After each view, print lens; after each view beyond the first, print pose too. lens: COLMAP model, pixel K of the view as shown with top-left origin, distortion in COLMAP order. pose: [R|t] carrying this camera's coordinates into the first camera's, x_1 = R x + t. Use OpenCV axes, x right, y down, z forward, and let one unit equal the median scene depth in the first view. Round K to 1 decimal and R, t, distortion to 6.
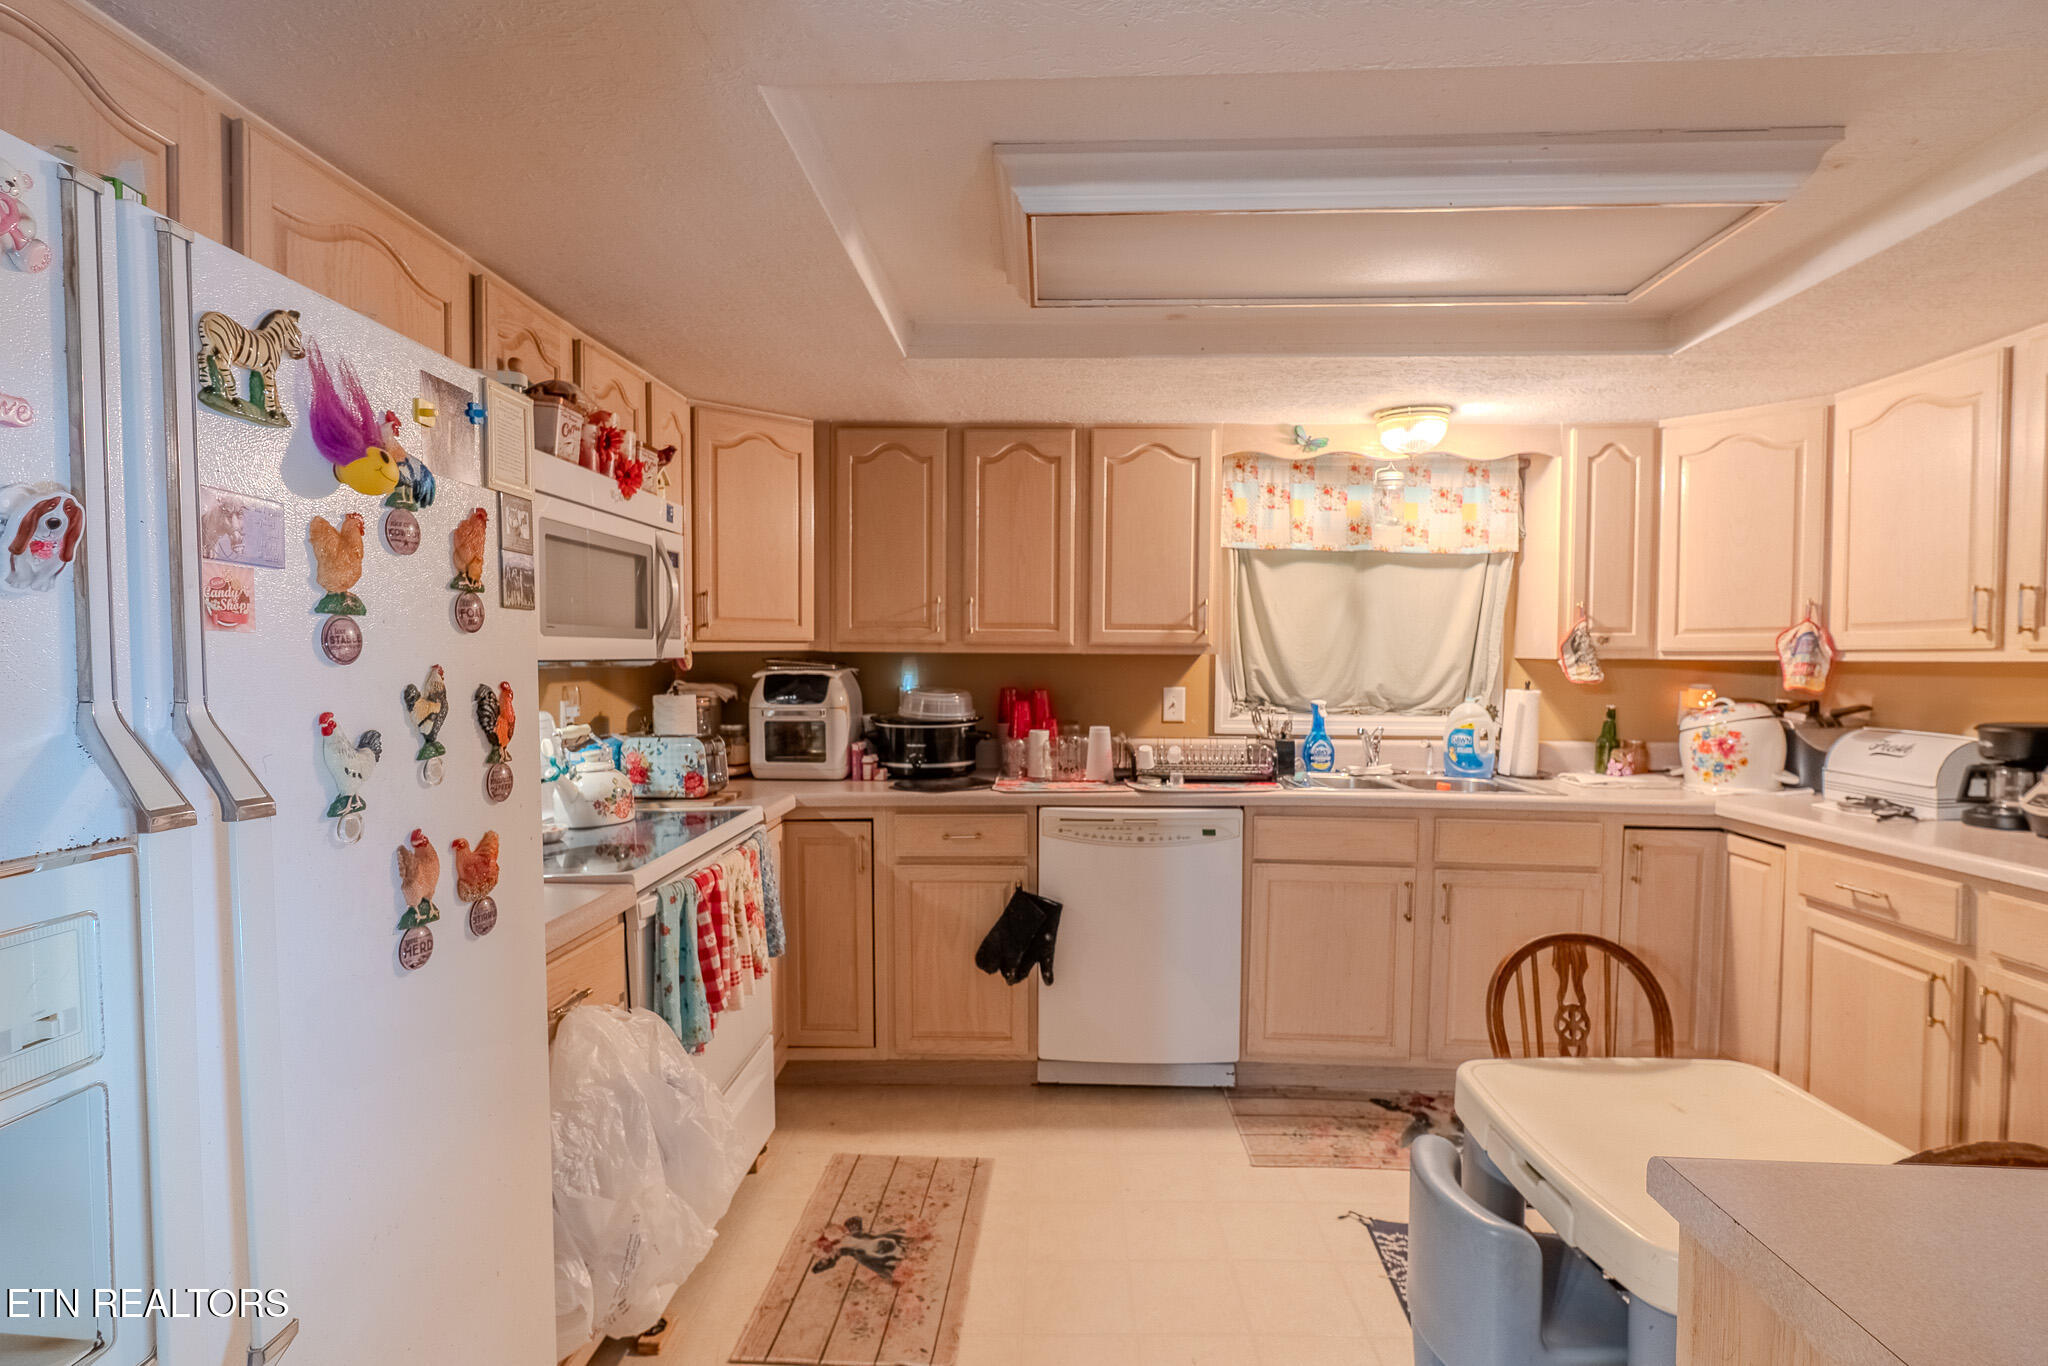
lens RADIAL K [[933.2, 0, 1014.4], [0, 933.2, 685.5], [0, 0, 1]] dist [-0.005741, -0.000160]
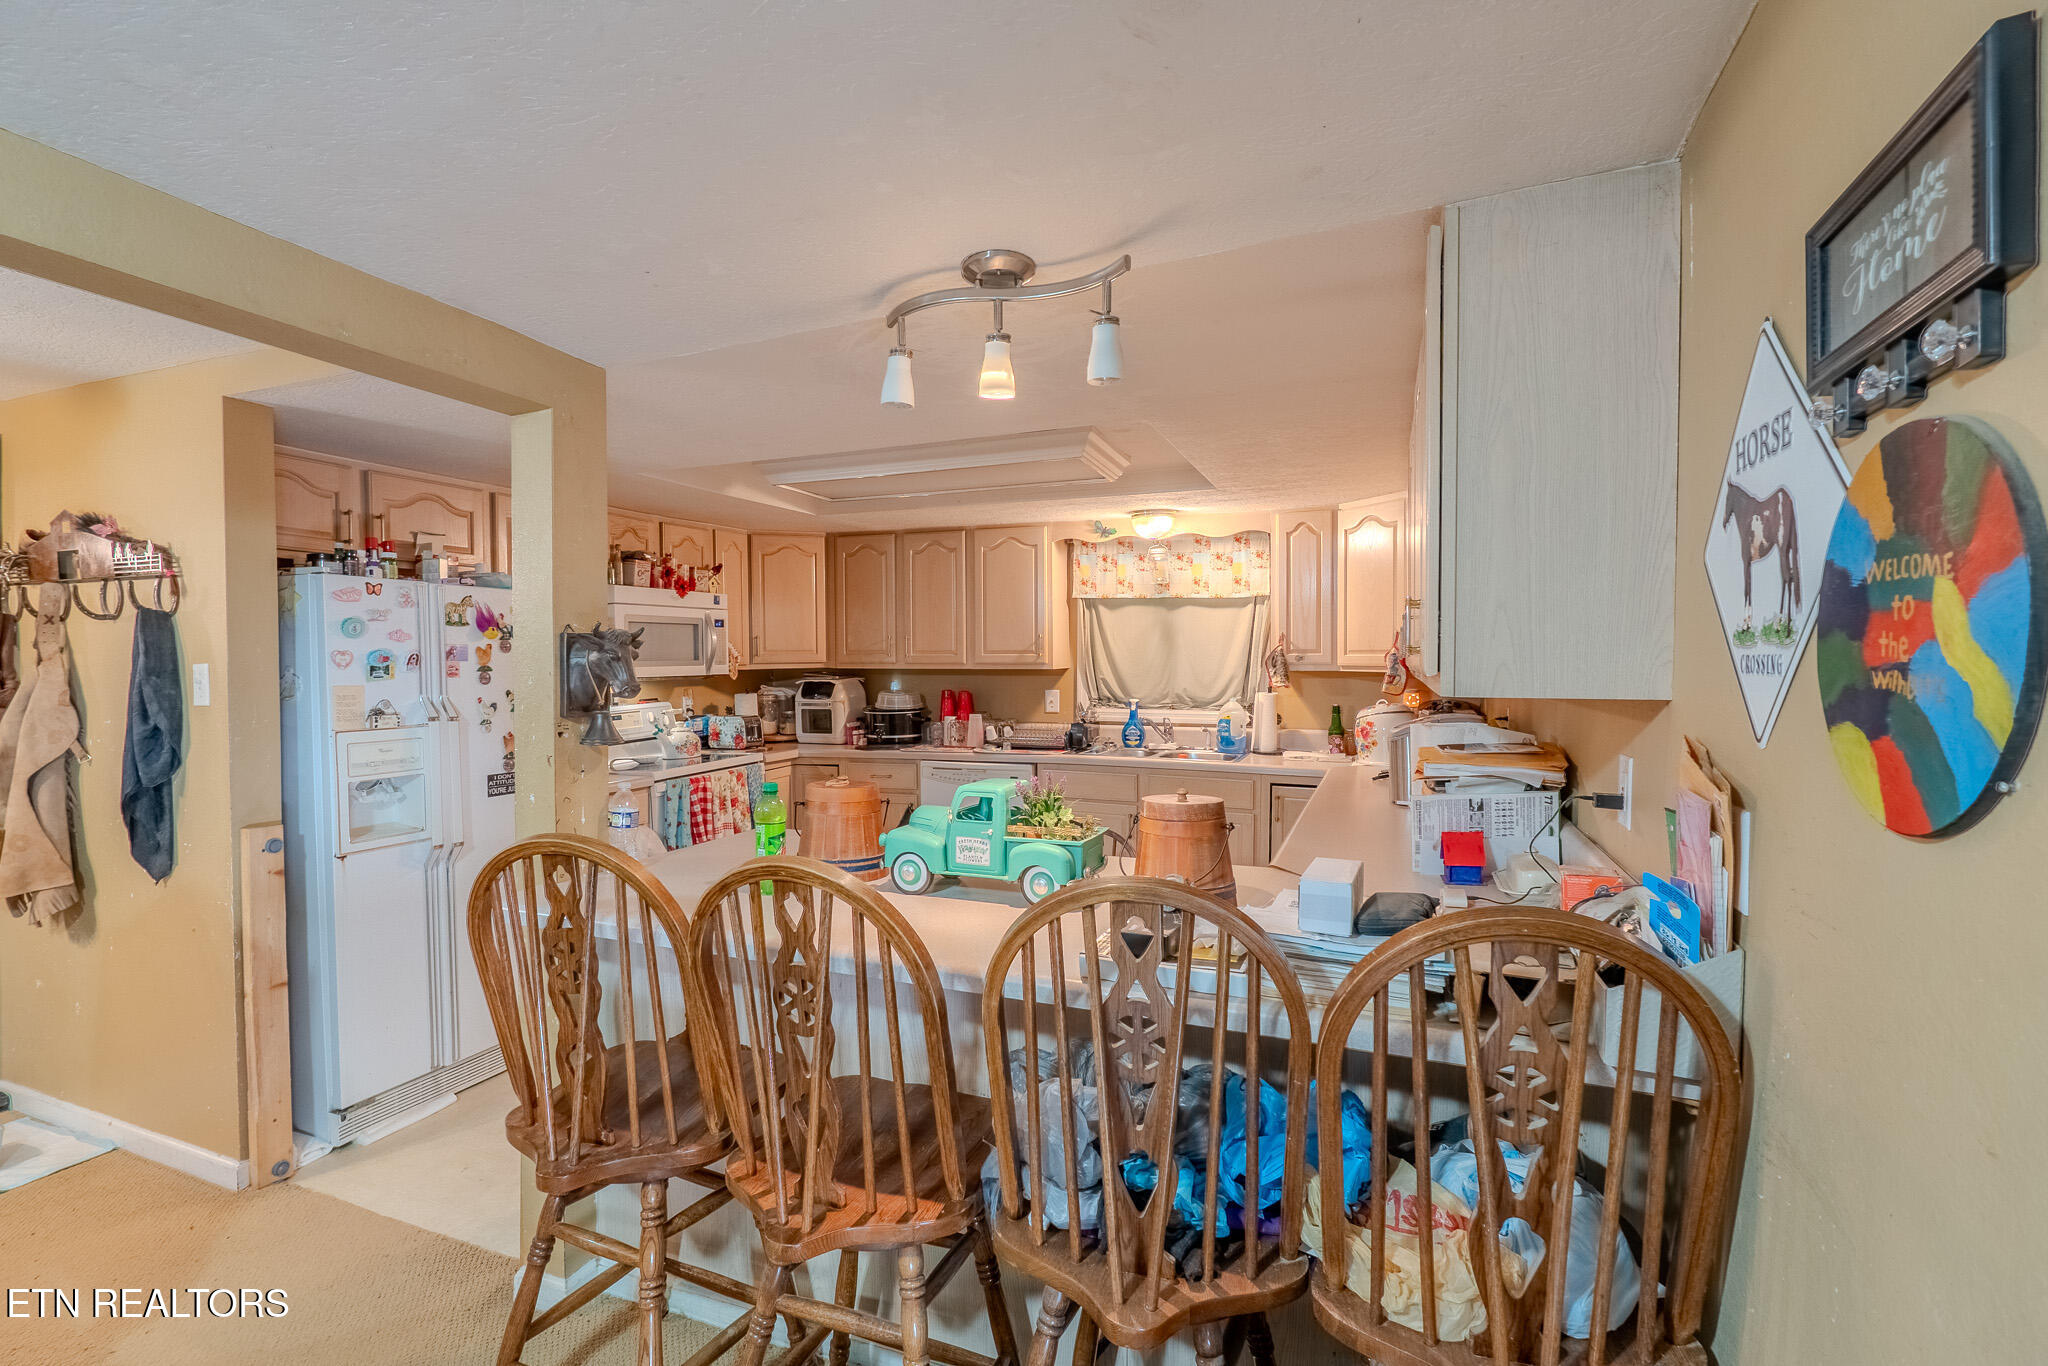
lens RADIAL K [[939.7, 0, 1027.7], [0, 939.7, 688.6], [0, 0, 1]] dist [-0.001677, -0.000131]
pose [[0.945877, 0.002591, -0.324516, 0.692875], [-0.001594, 0.999993, 0.003337, -0.006188], [0.324522, -0.002639, 0.945874, -0.504299]]
